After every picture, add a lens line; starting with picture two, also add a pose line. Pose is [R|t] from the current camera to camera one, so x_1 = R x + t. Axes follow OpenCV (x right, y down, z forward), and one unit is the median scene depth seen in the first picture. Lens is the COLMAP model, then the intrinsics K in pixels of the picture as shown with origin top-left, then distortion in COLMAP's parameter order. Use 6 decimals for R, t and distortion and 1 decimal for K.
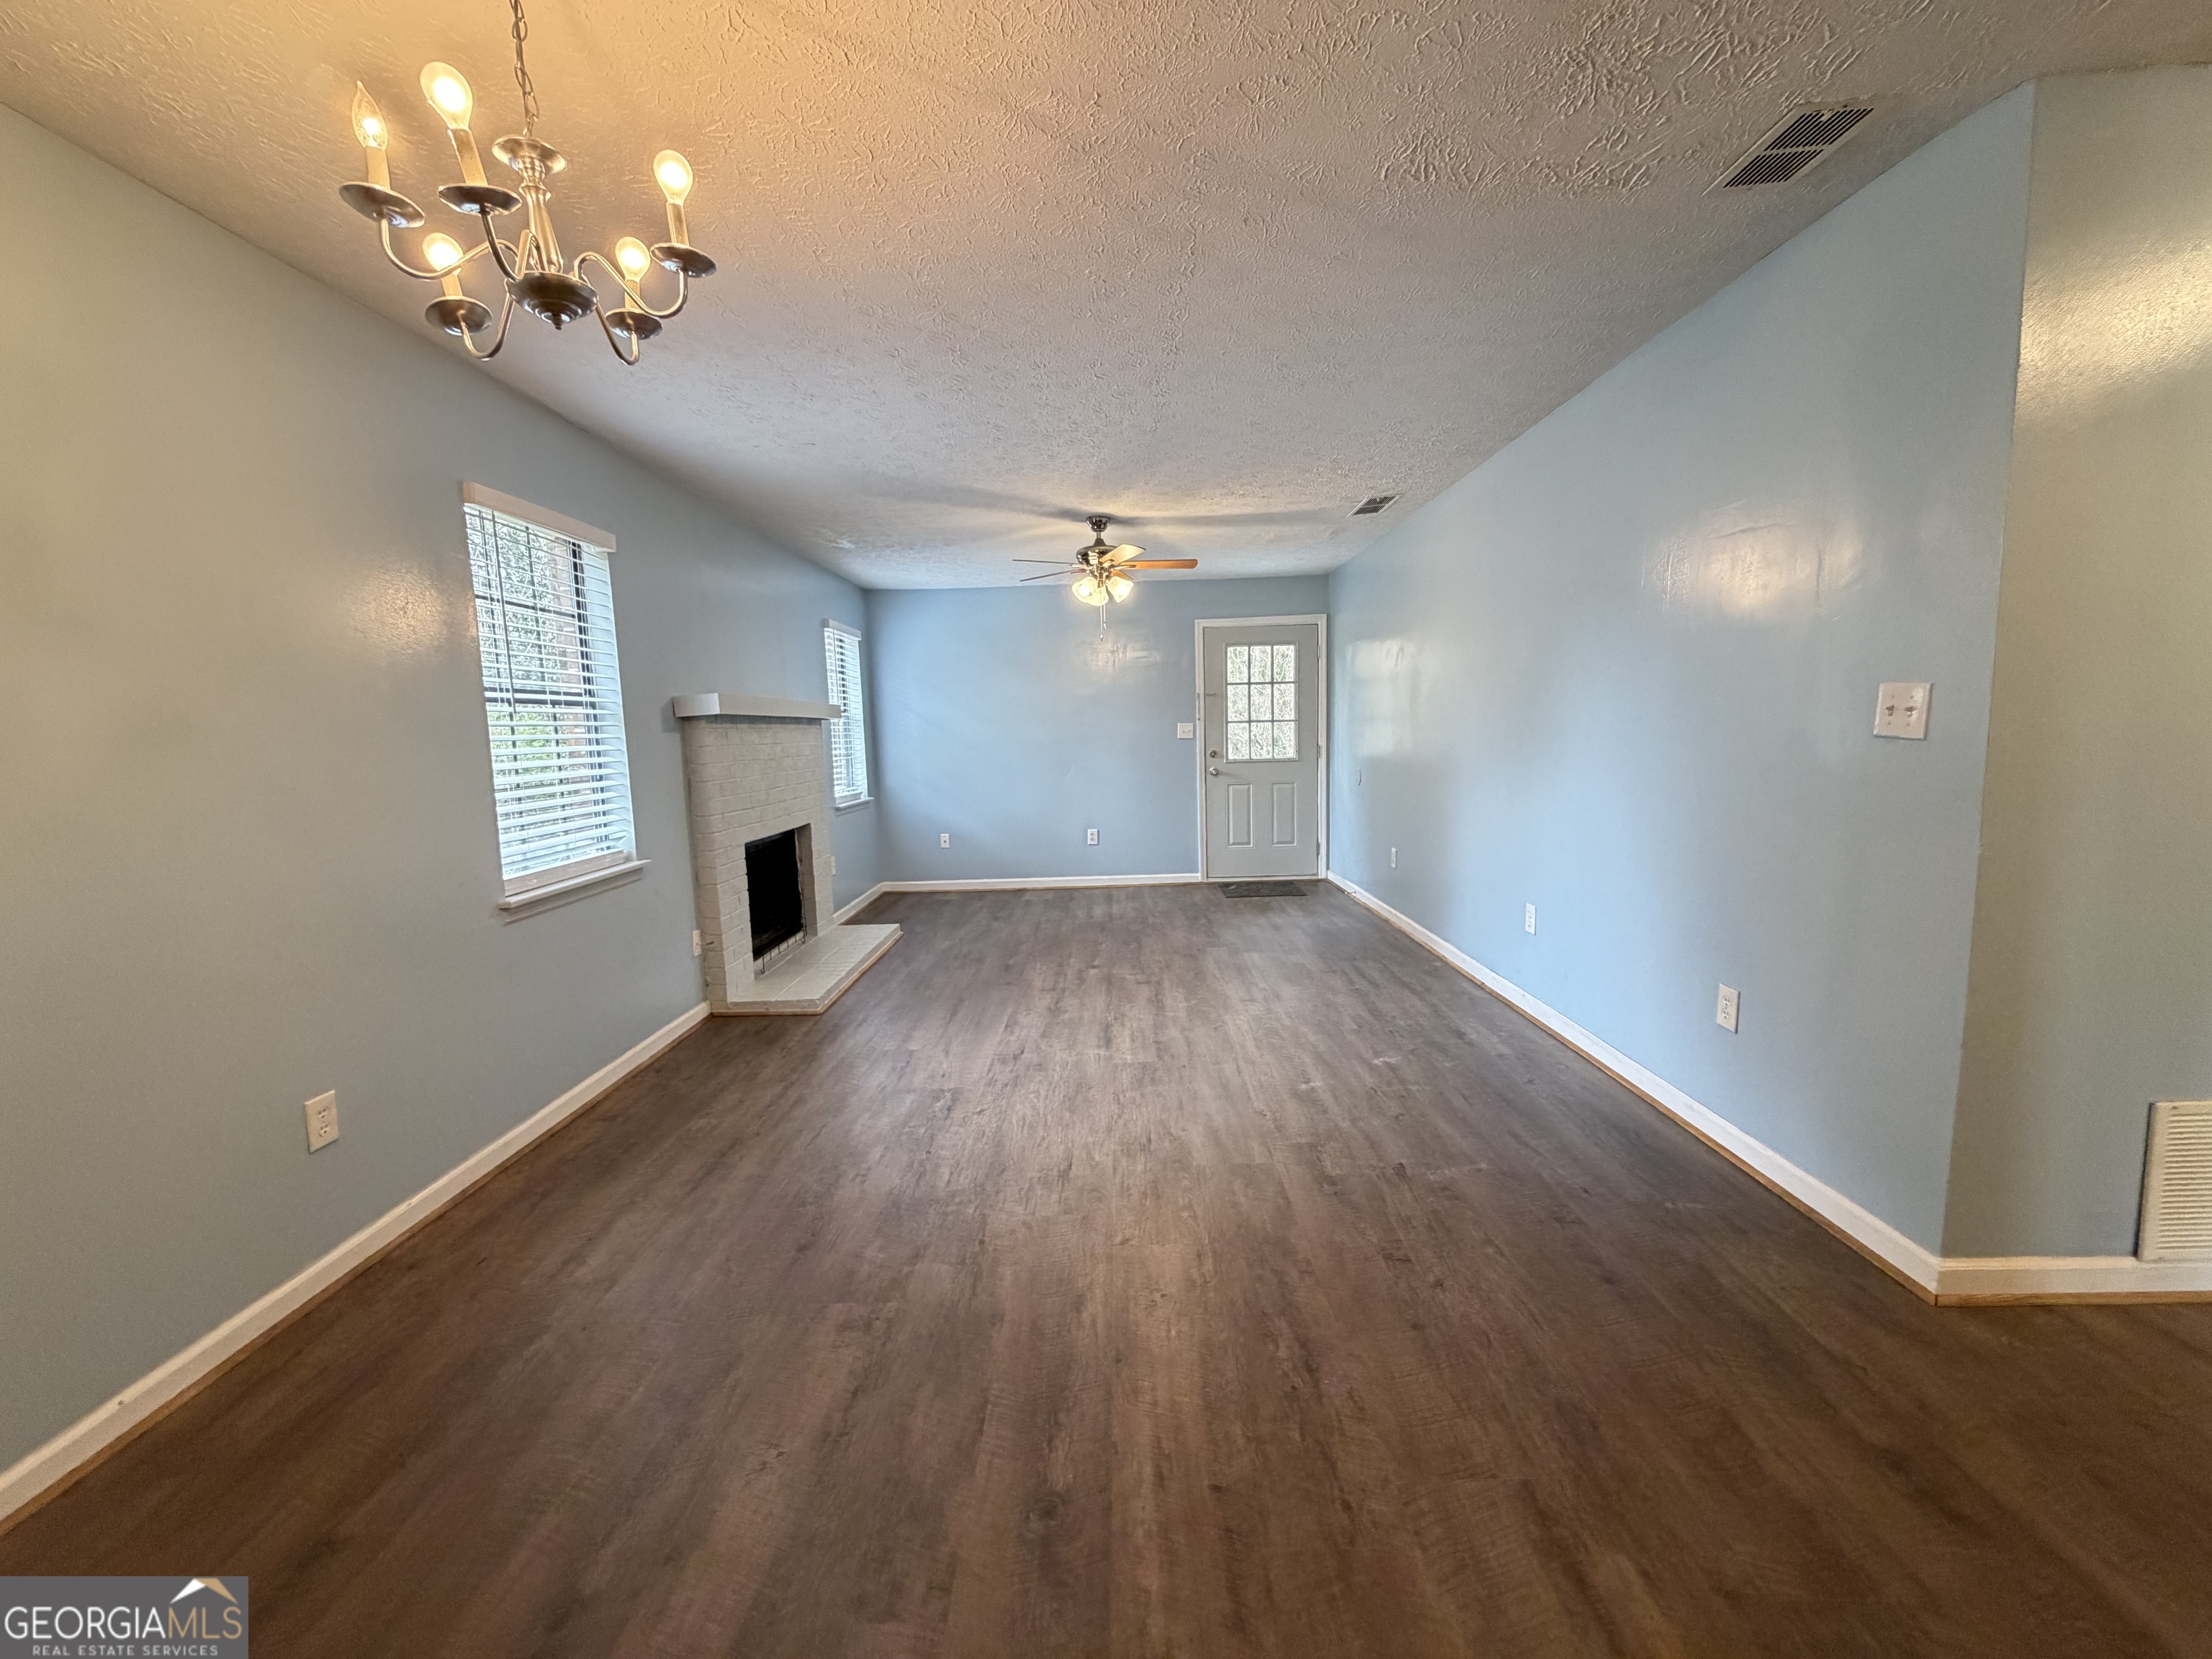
lens RADIAL K [[878.9, 0, 1110.1], [0, 878.9, 848.5], [0, 0, 1]] dist [0.000804, -0.000601]
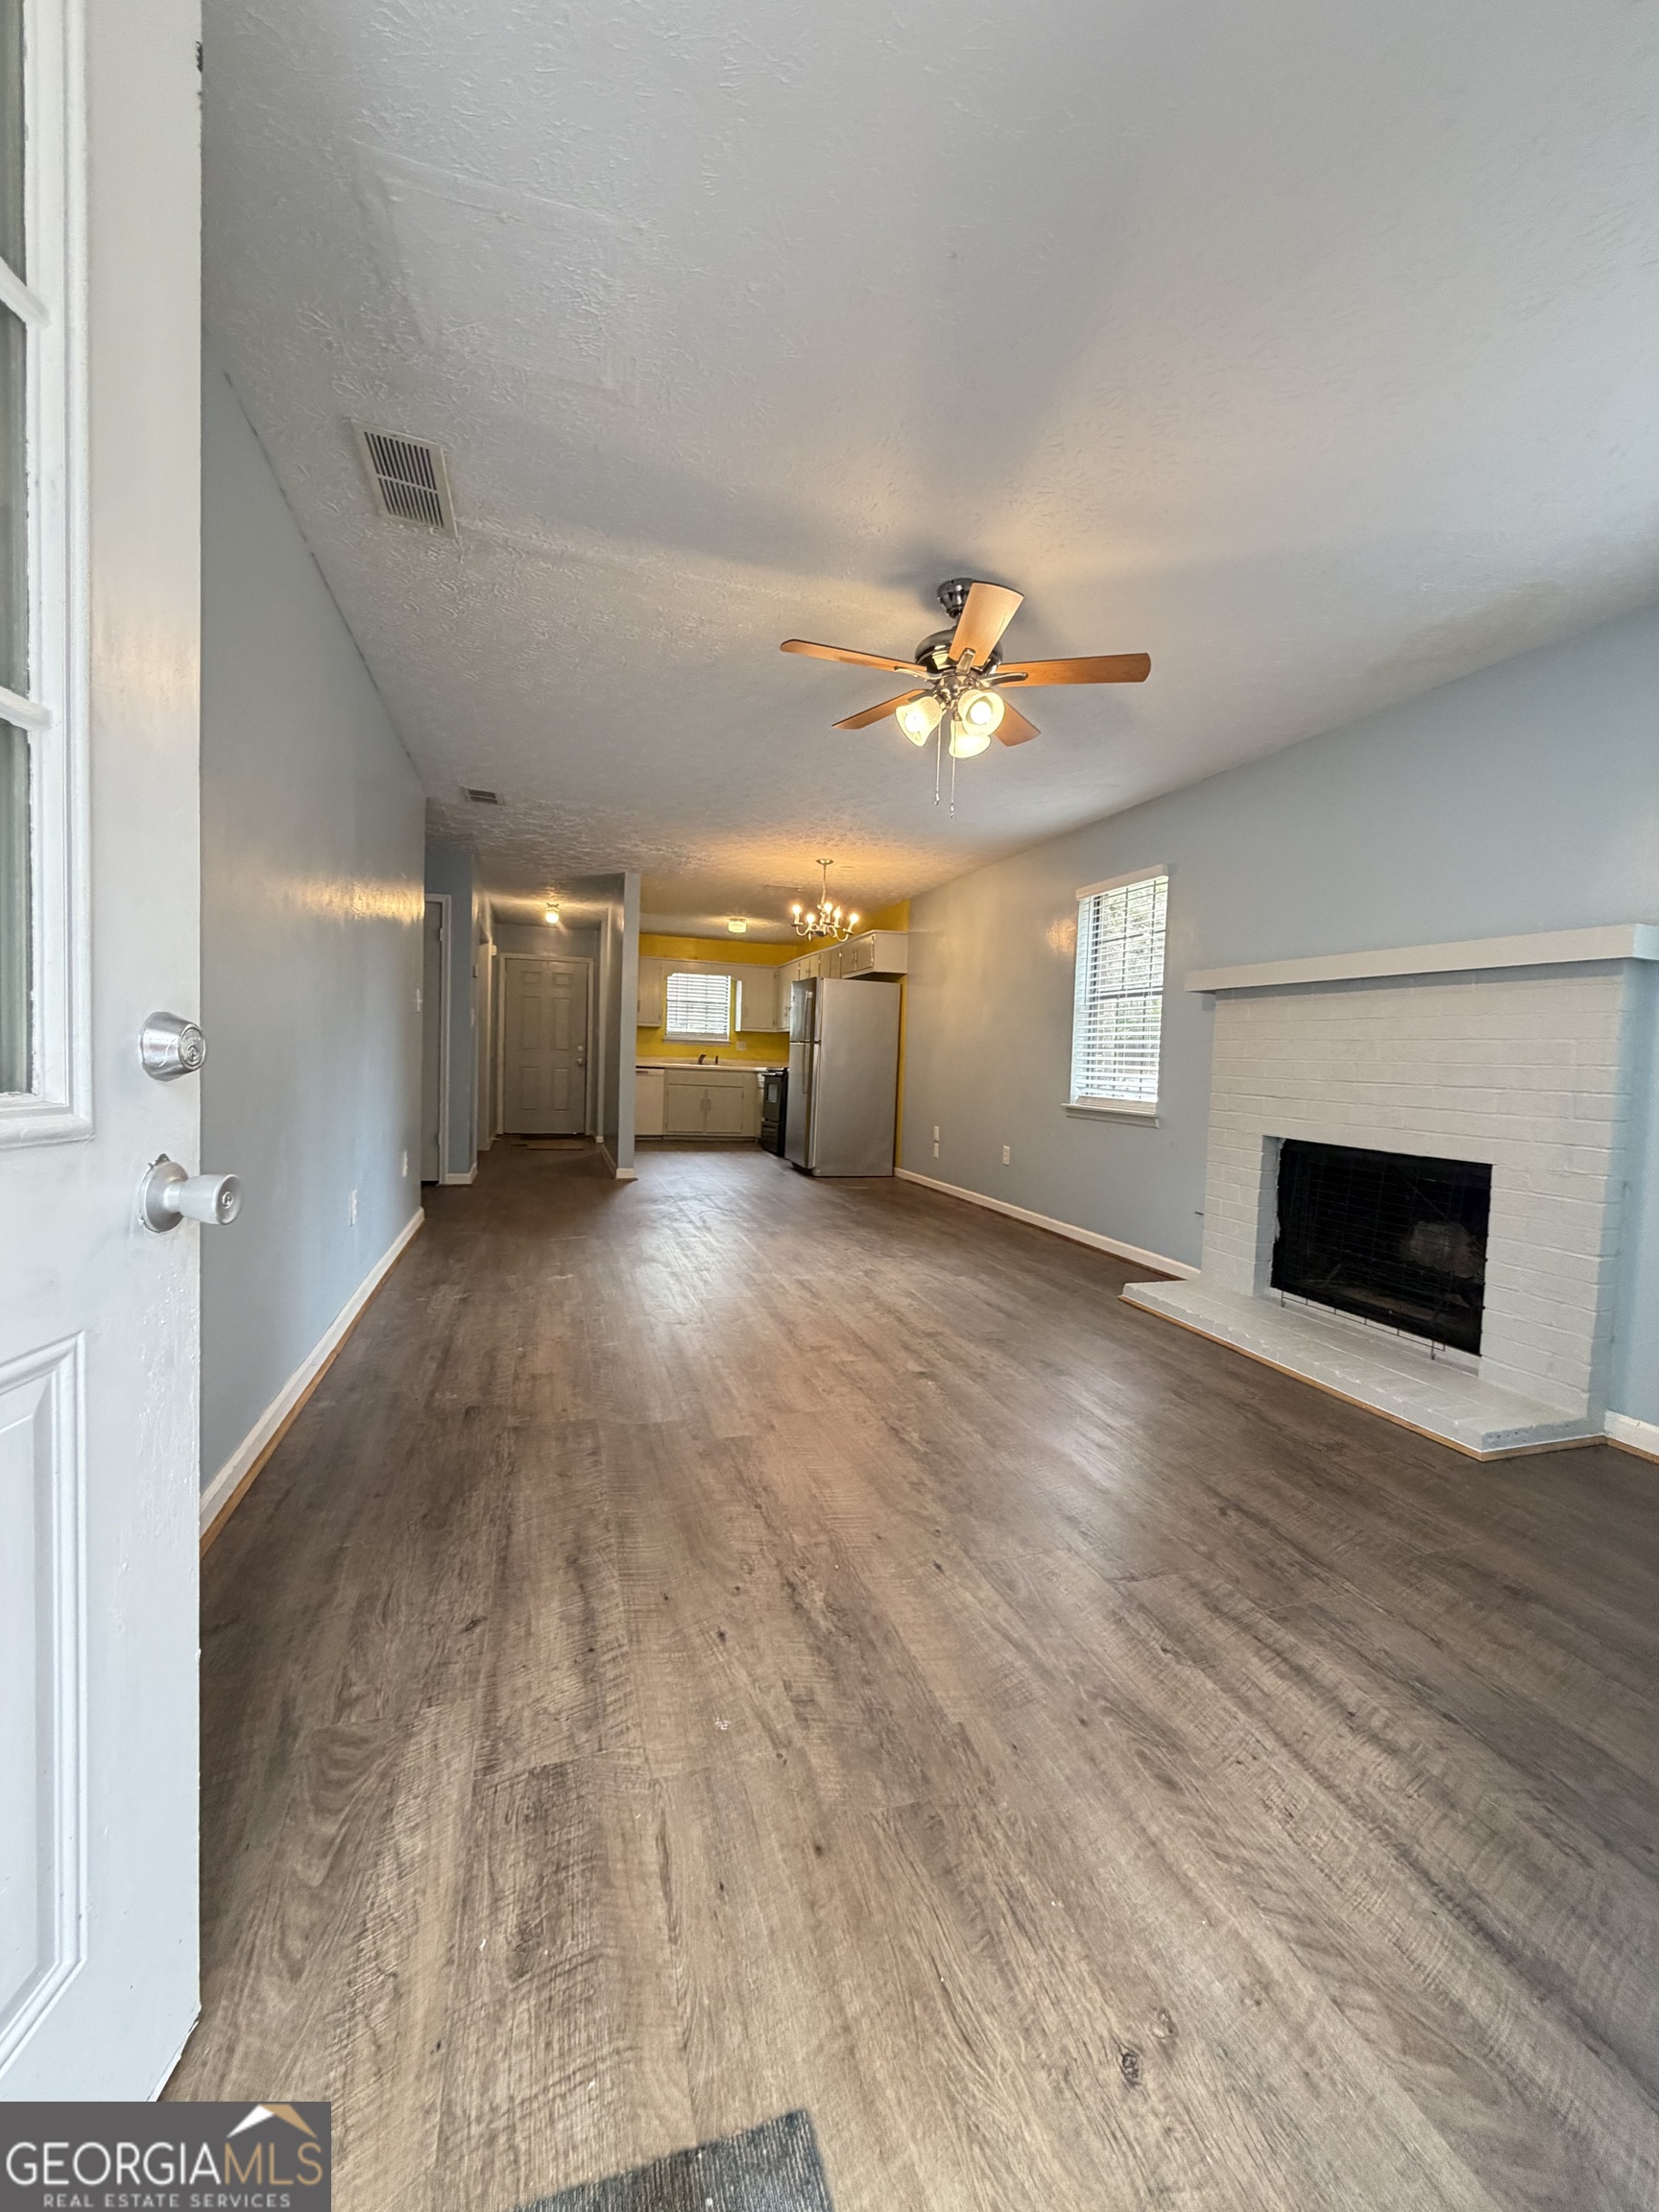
lens RADIAL K [[878.9, 0, 832.9], [0, 878.9, 1096.9], [0, 0, 1]] dist [0.000804, -0.000601]
pose [[-0.948628, 0.016545, -0.315960, 0.278681], [-0.044848, 0.981517, 0.186046, -0.200276], [0.313198, 0.190658, -0.930353, 1.811644]]
